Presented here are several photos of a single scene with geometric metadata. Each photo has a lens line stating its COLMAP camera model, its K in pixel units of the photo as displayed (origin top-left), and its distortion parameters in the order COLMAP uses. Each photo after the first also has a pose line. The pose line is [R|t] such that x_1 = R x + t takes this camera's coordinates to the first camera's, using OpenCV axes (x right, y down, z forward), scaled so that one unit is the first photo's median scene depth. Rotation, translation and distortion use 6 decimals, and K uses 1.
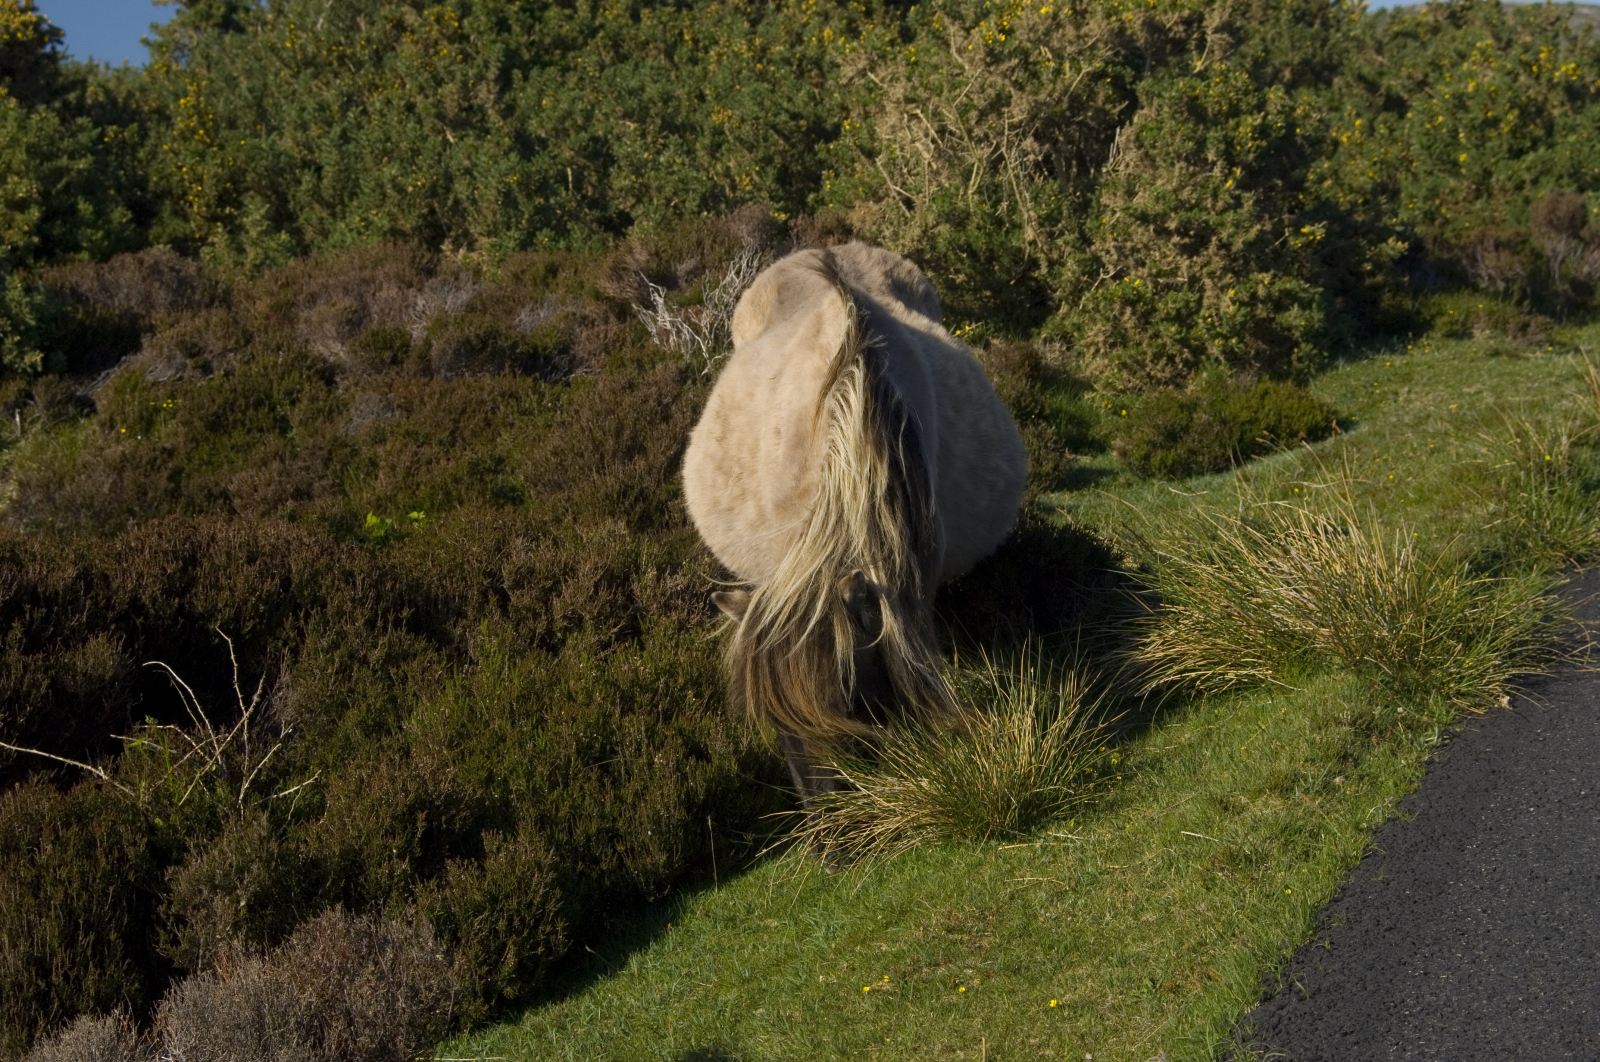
lens RADIAL K [[3128.8, 0, 800.0], [0, 3128.8, 531.0], [0, 0, 1]] dist [0.024274, 0.269369]
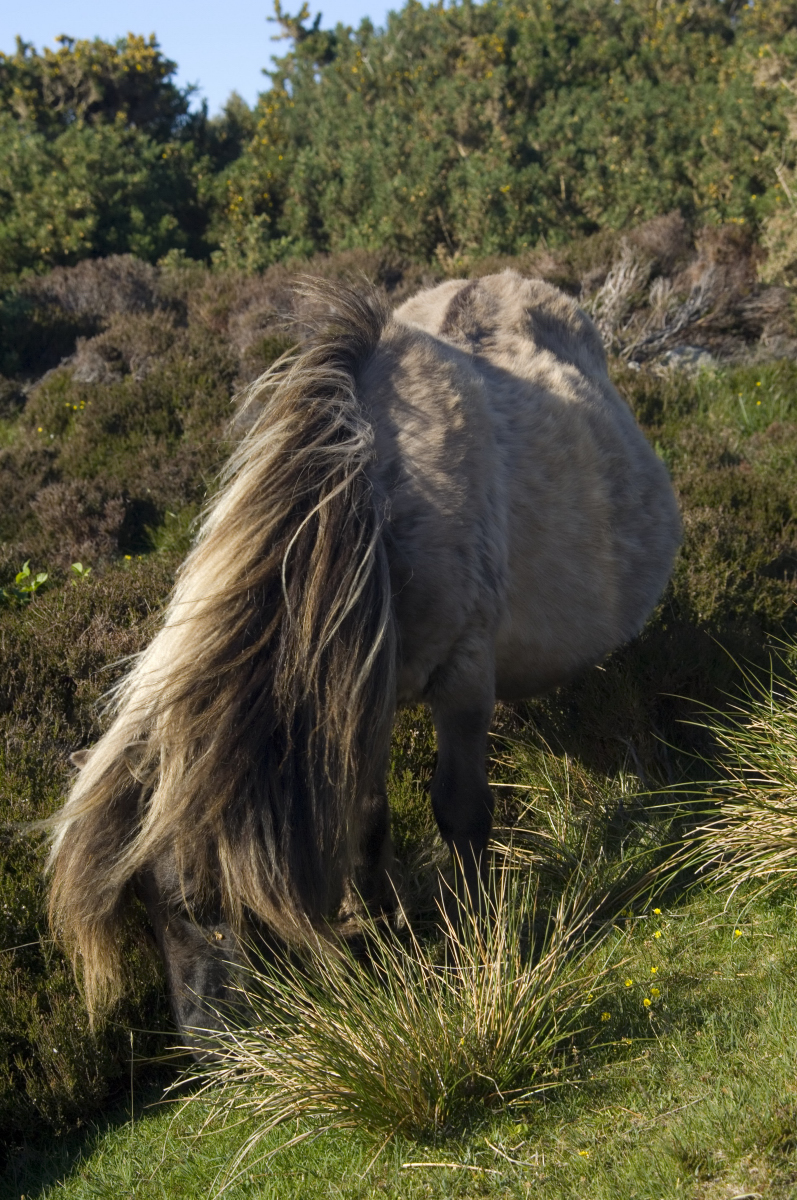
lens RADIAL K [[2348.1, 0, 398.5], [0, 2348.1, 600.0], [0, 0, 1]] dist [0.050210, 0.111590]
pose [[0.974812, 0.034676, -0.220316, 0.081158], [-0.020669, 0.997634, 0.065570, -0.027903], [0.222068, -0.059365, 0.973222, 0.228277]]
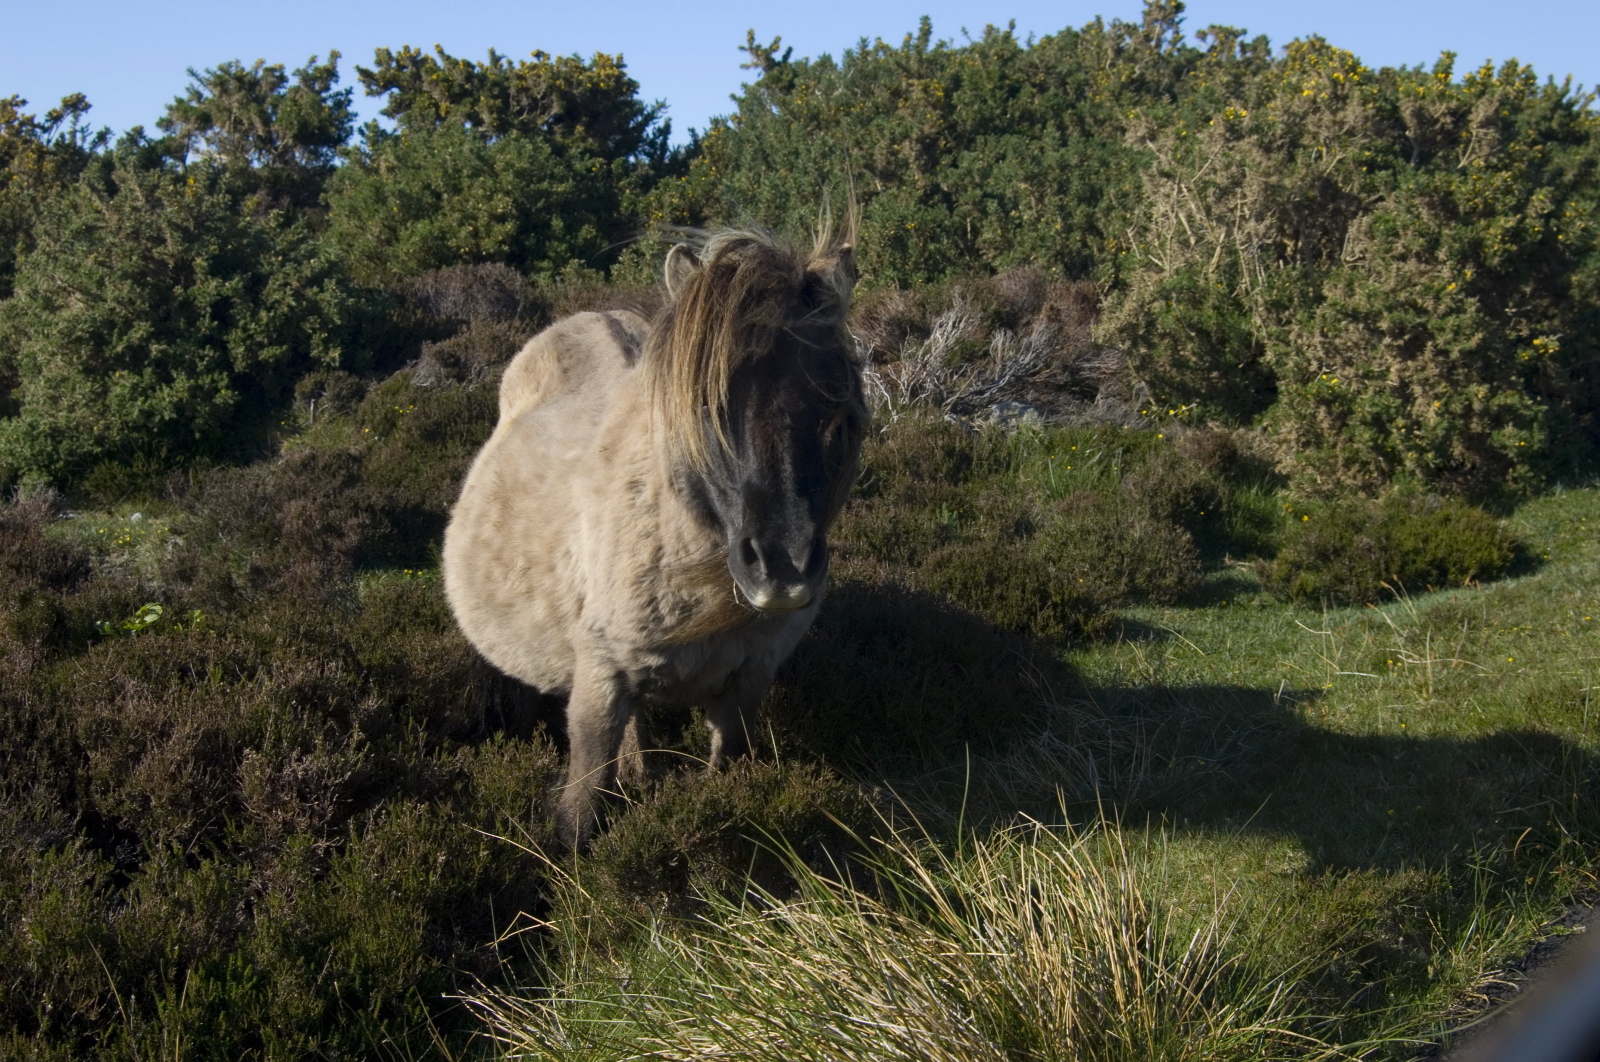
lens RADIAL K [[2124.2, 0, 800.0], [0, 2124.2, 531.0], [0, 0, 1]] dist [-0.106443, 0.122467]
pose [[0.956167, 0.112716, -0.270259, 0.122730], [-0.103799, 0.993482, 0.047110, -0.045472], [0.273808, -0.016992, 0.961634, 0.326998]]
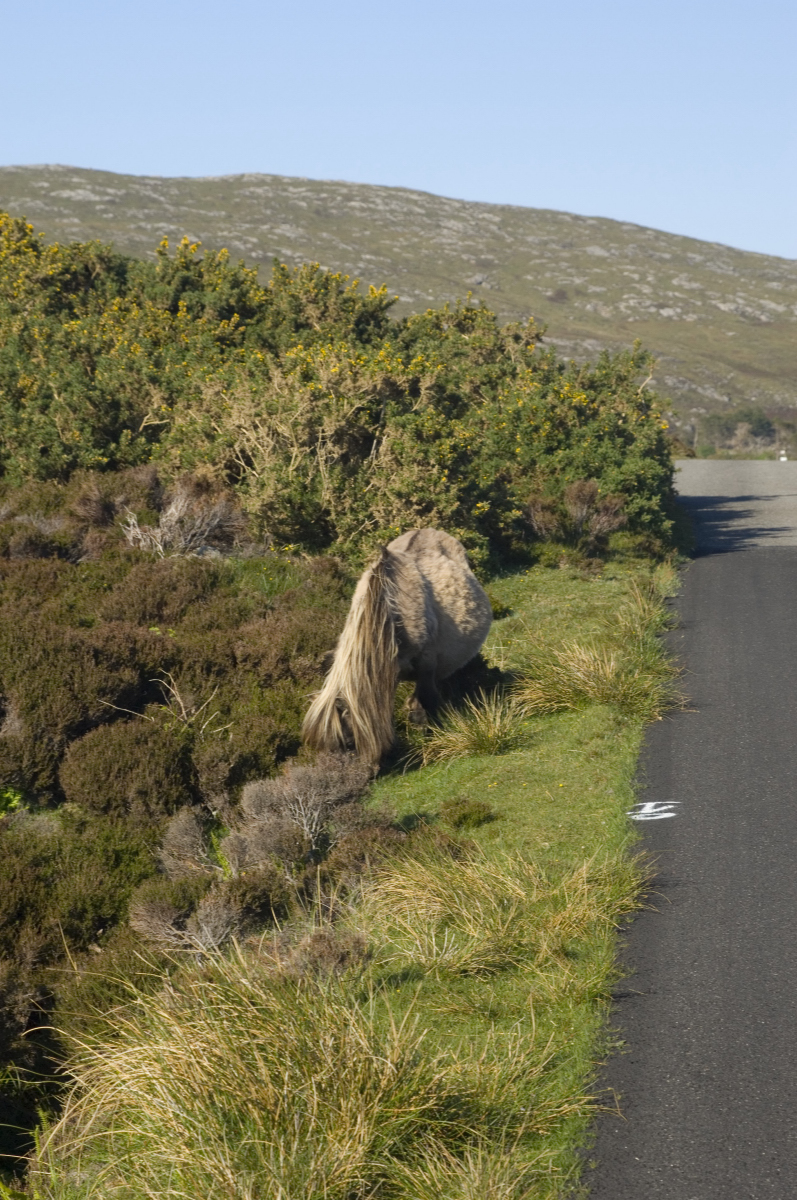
lens RADIAL K [[3333.3, 0, 398.5], [0, 3333.3, 600.0], [0, 0, 1]] dist [0.265213, 0.725200]
pose [[0.968688, 0.055843, 0.241919, -0.347363], [-0.047476, 0.998060, -0.040286, 0.039864], [-0.243699, 0.027539, 0.969460, -0.866741]]
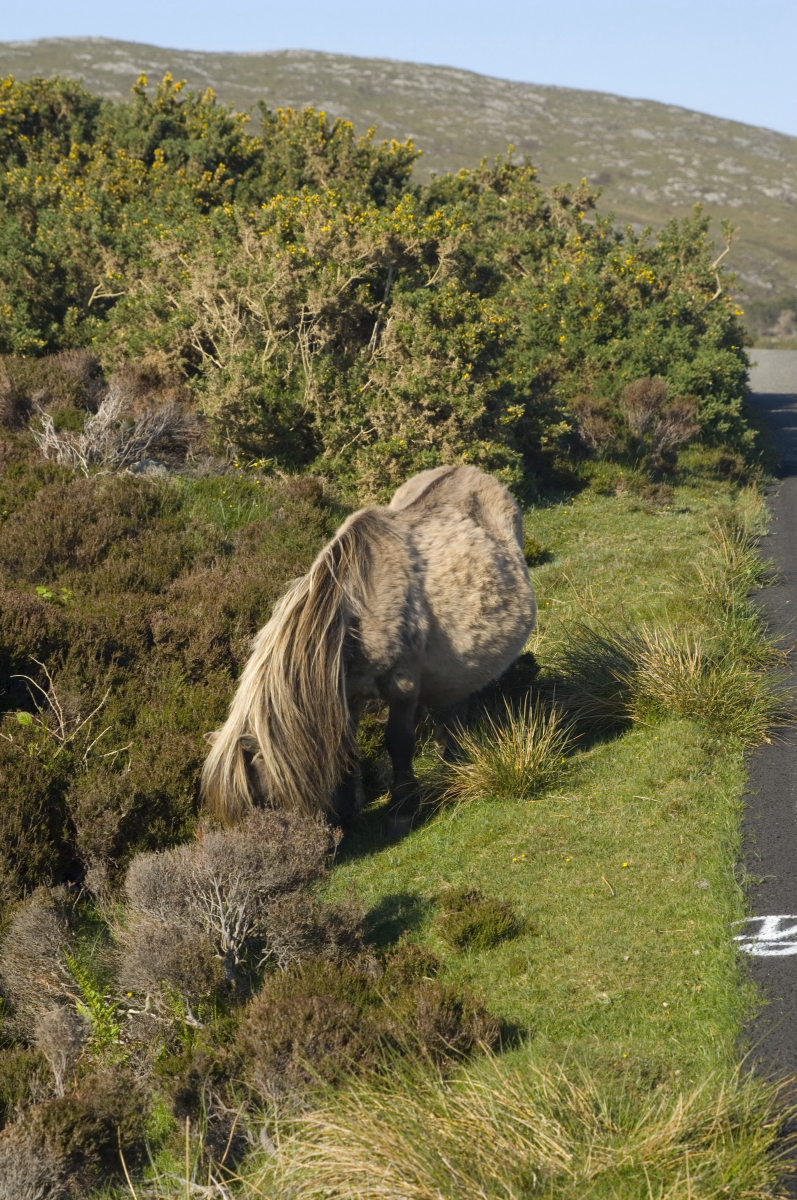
lens RADIAL K [[3333.3, 0, 398.5], [0, 3333.3, 600.0], [0, 0, 1]] dist [0.265213, 0.725200]
pose [[0.970185, 0.064808, 0.233541, -0.223356], [-0.065554, 0.997839, -0.004579, -0.002141], [-0.233333, -0.010867, 0.972336, -0.423226]]
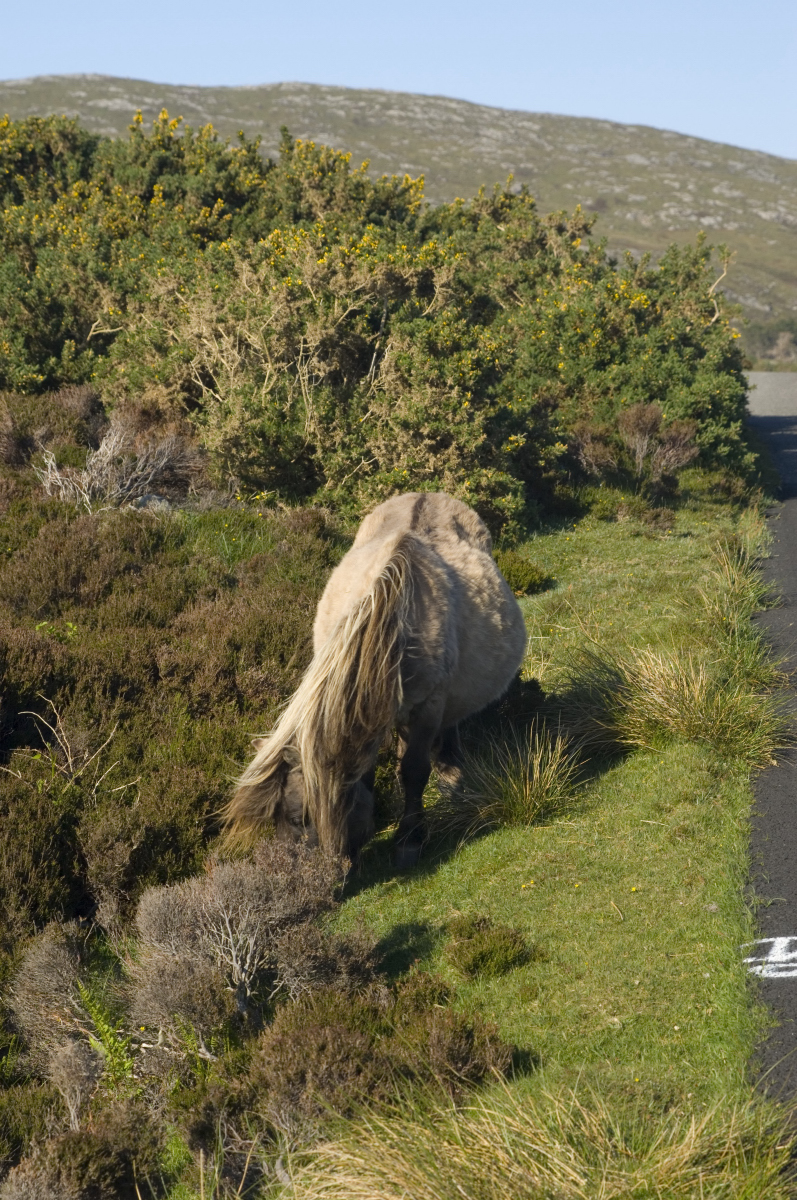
lens RADIAL K [[3333.3, 0, 398.5], [0, 3333.3, 600.0], [0, 0, 1]] dist [0.265213, 0.725200]
pose [[0.971584, 0.047730, 0.231831, -0.223996], [-0.045908, 0.998858, -0.013248, -0.002234], [-0.232199, 0.002229, 0.972666, -0.426205]]
